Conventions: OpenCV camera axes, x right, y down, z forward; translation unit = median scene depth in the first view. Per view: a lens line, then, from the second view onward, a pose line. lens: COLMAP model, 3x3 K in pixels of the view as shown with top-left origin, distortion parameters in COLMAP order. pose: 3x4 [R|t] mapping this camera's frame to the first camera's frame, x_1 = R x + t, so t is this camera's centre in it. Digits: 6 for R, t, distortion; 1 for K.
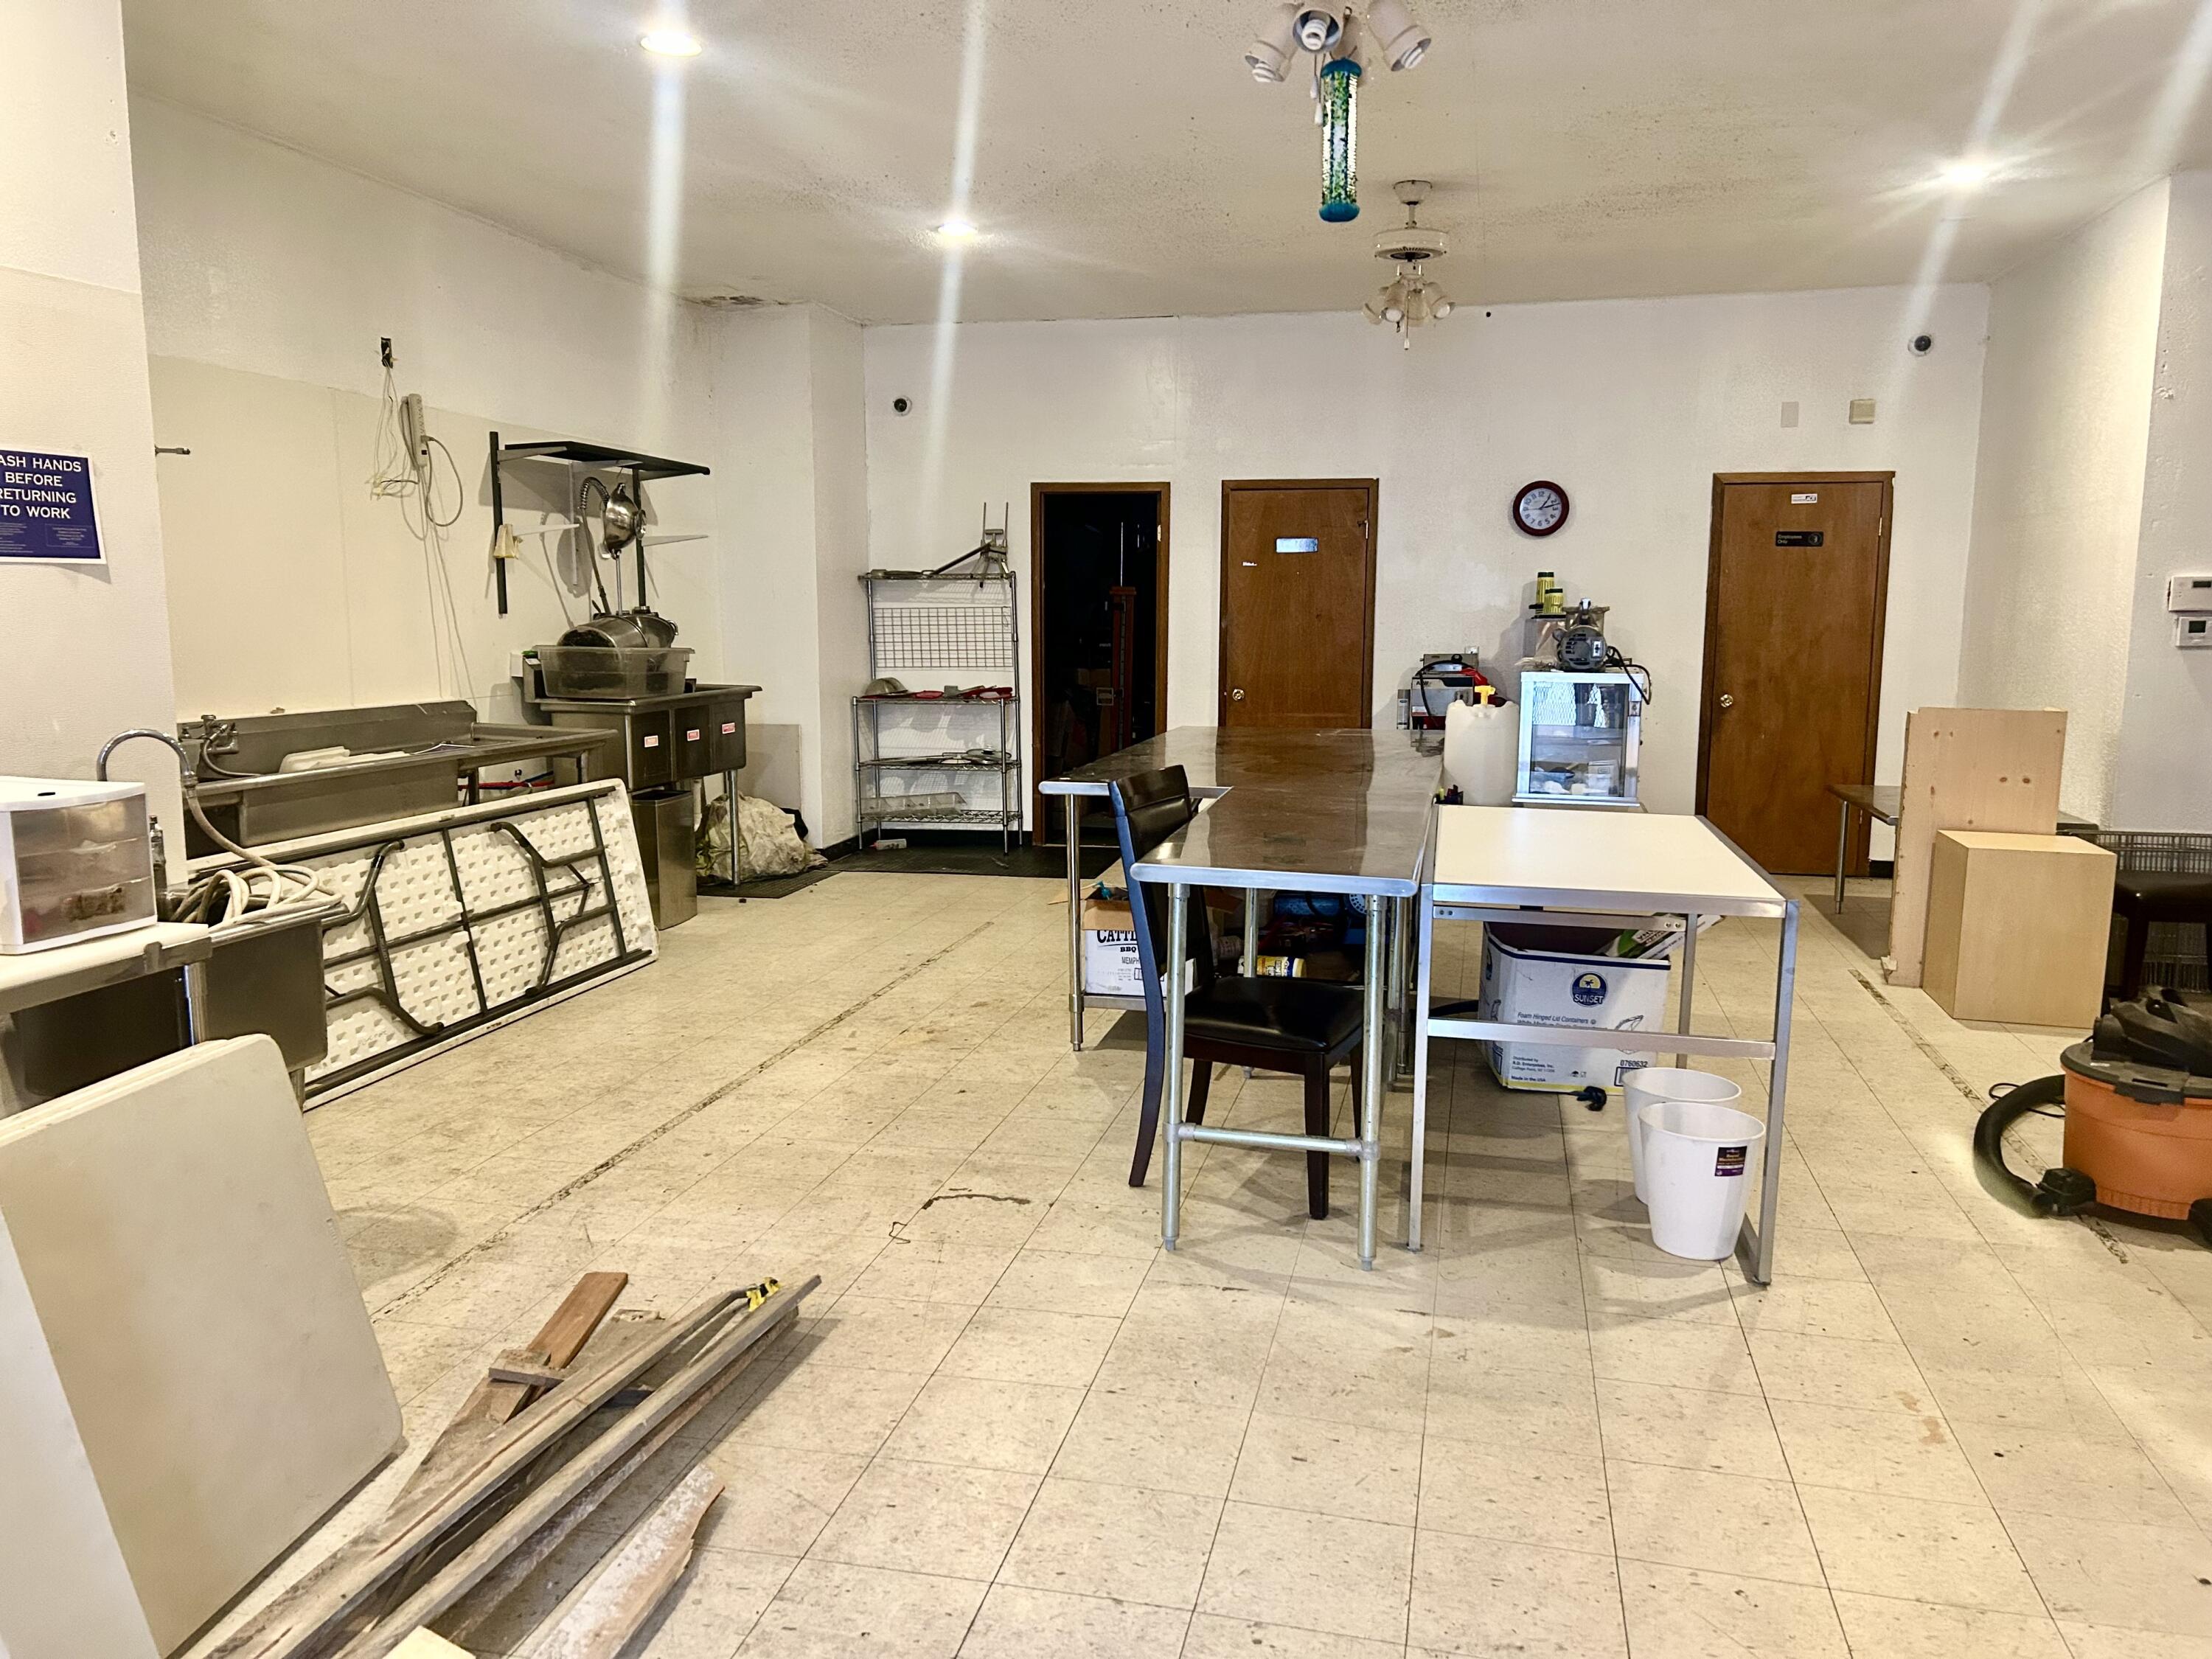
lens RADIAL K [[1650.2, 0, 1106.7], [0, 1650.2, 834.4], [0, 0, 1]] dist [0.050998, -0.047385]
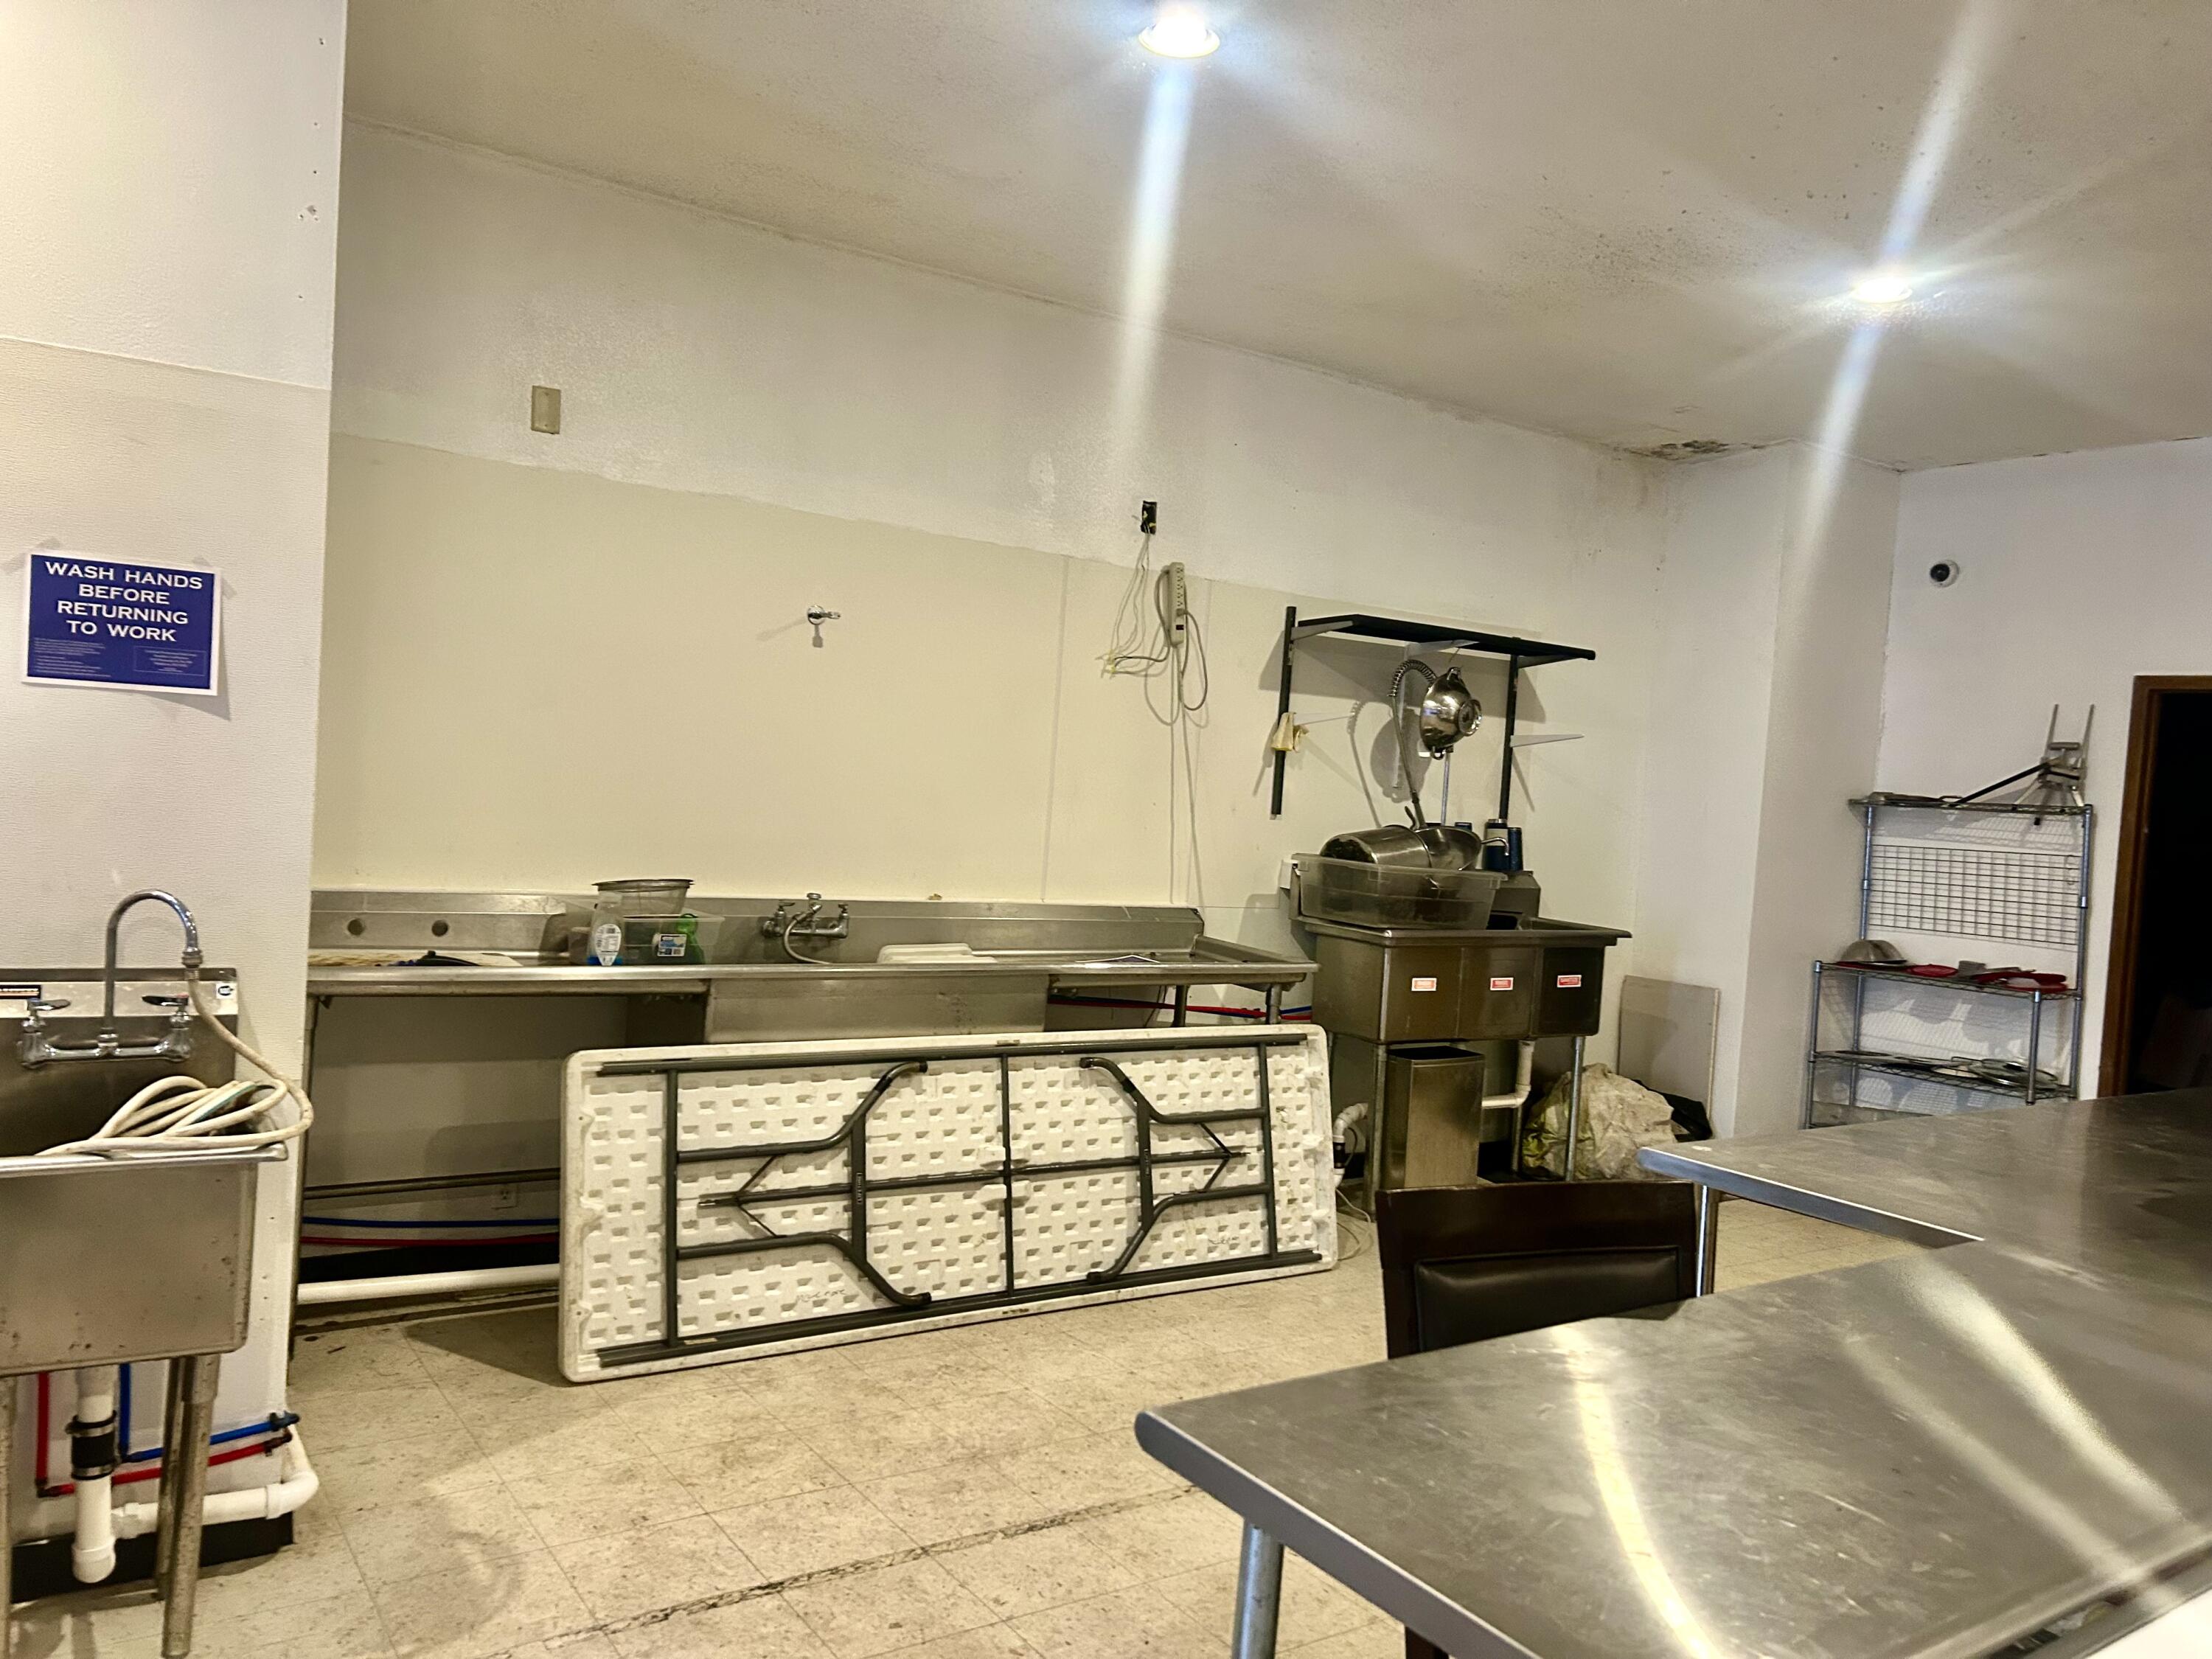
lens RADIAL K [[1650.2, 0, 1090.1], [0, 1650.2, 821.6], [0, 0, 1]] dist [0.050998, -0.047385]
pose [[0.729835, 0.063172, -0.680698, 0.173114], [-0.157977, 0.984355, -0.078028, -0.056465], [0.665120, 0.164482, 0.728397, 0.379394]]
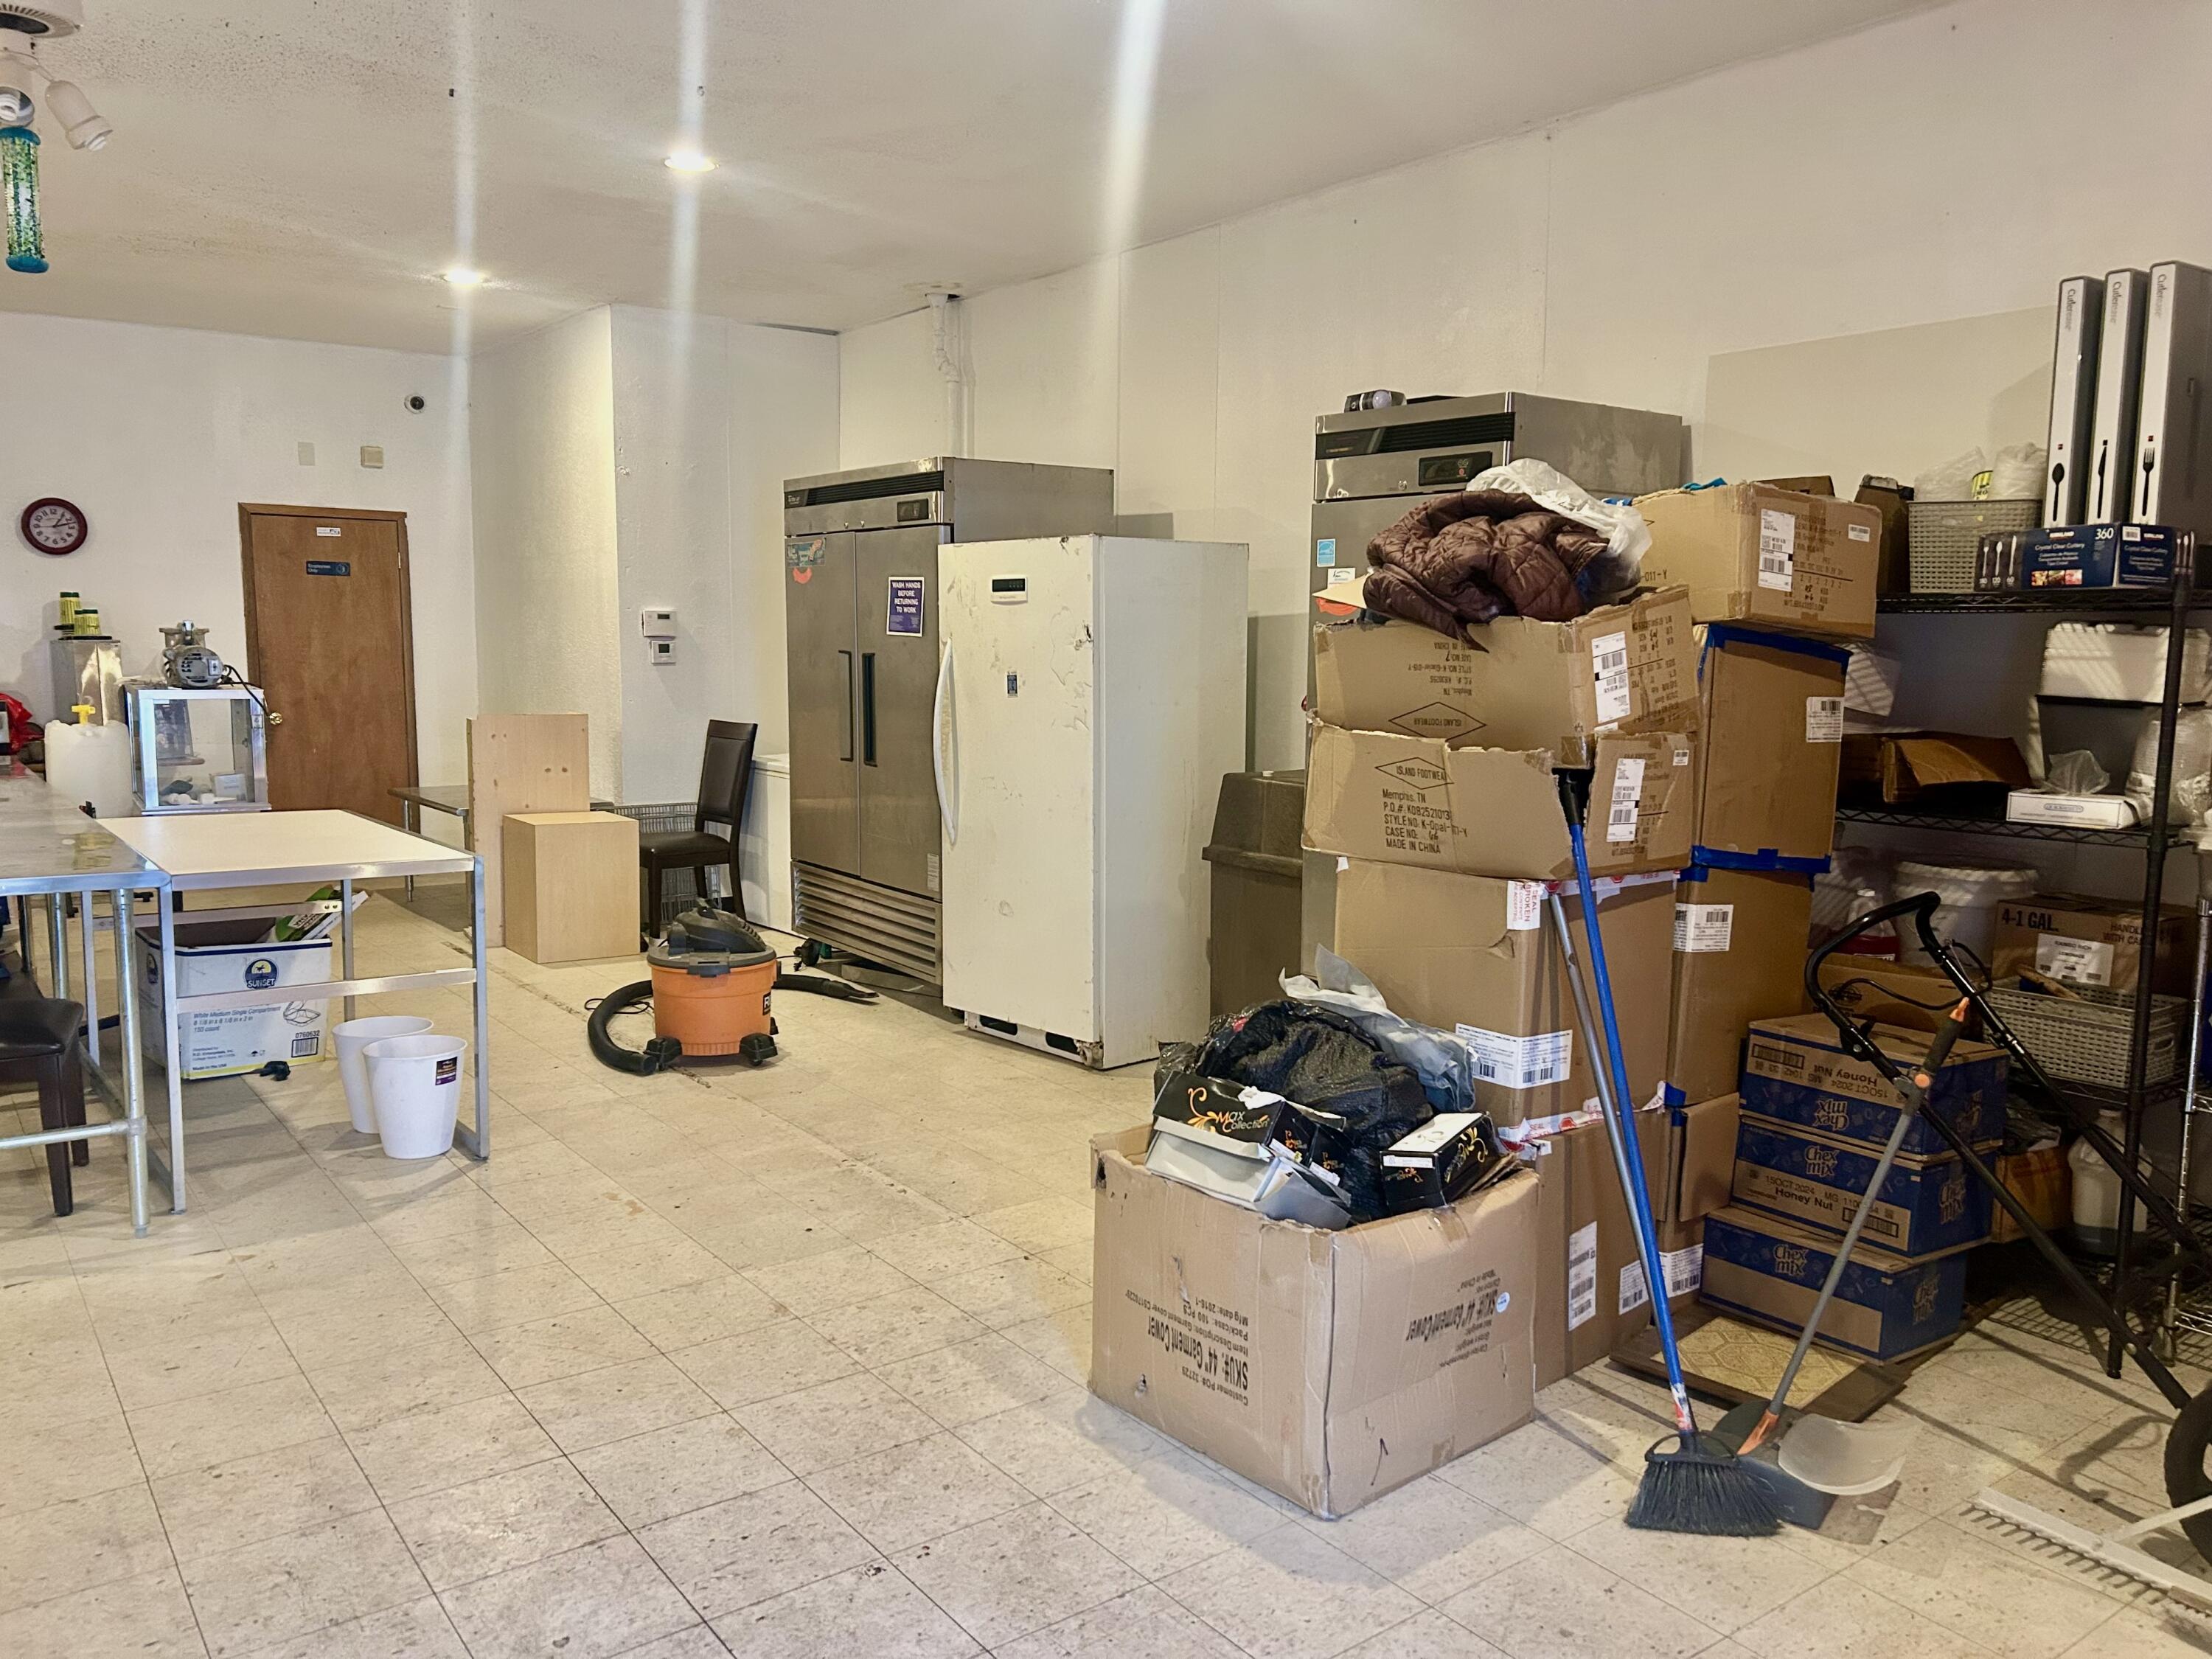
lens RADIAL K [[1650.2, 0, 1105.8], [0, 1650.2, 826.1], [0, 0, 1]] dist [0.050998, -0.047385]
pose [[0.641857, -0.086112, 0.761974, -0.188075], [0.101241, 0.994493, 0.027107, 0.022527], [-0.760112, 0.059744, 0.647040, -0.152854]]
